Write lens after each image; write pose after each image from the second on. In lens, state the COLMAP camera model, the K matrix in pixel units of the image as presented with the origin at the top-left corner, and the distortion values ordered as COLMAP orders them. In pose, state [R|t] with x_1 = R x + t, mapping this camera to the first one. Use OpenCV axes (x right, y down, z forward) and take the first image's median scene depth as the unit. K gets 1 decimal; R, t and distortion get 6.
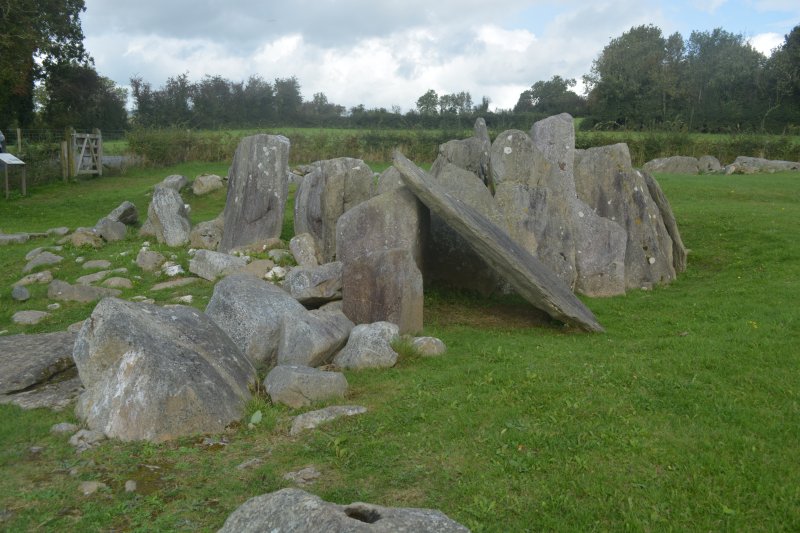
lens RADIAL K [[737.5, 0, 397.7], [0, 737.5, 270.2], [0, 0, 1]] dist [-0.016932, 0.000000]
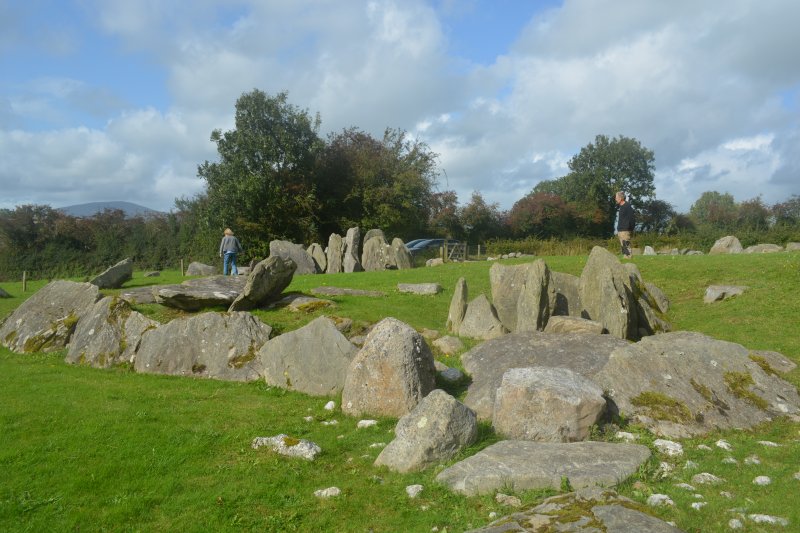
lens RADIAL K [[622.3, 0, 400.7], [0, 622.3, 269.8], [0, 0, 1]] dist [-0.019271, 0.011533]
pose [[0.578394, -0.002286, -0.815755, 2.129872], [-0.123996, 0.988130, -0.090686, 0.155898], [0.806279, 0.153602, 0.571245, -0.278217]]
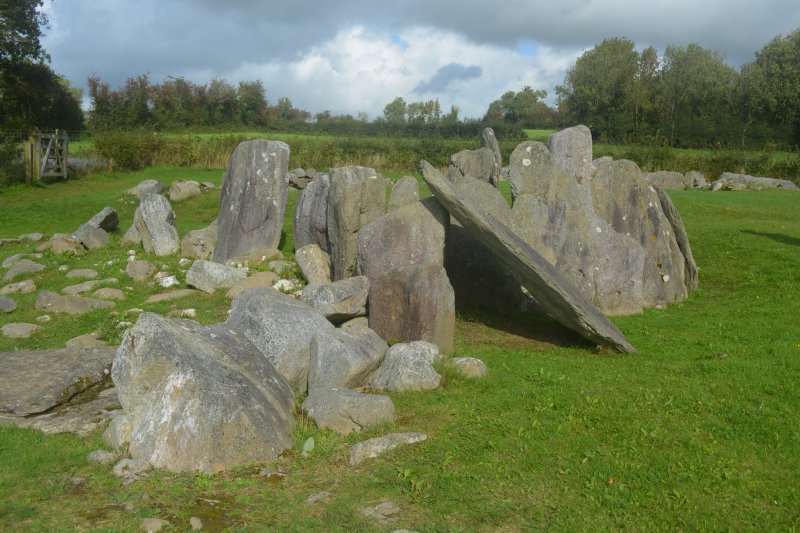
lens RADIAL K [[760.6, 0, 397.8], [0, 760.6, 264.7], [0, 0, 1]] dist [-0.018286, 0.000000]
pose [[0.998696, 0.015270, 0.048724, -0.052250], [-0.014149, 0.999629, -0.023269, -0.002469], [-0.049062, 0.022549, 0.998541, 0.014116]]
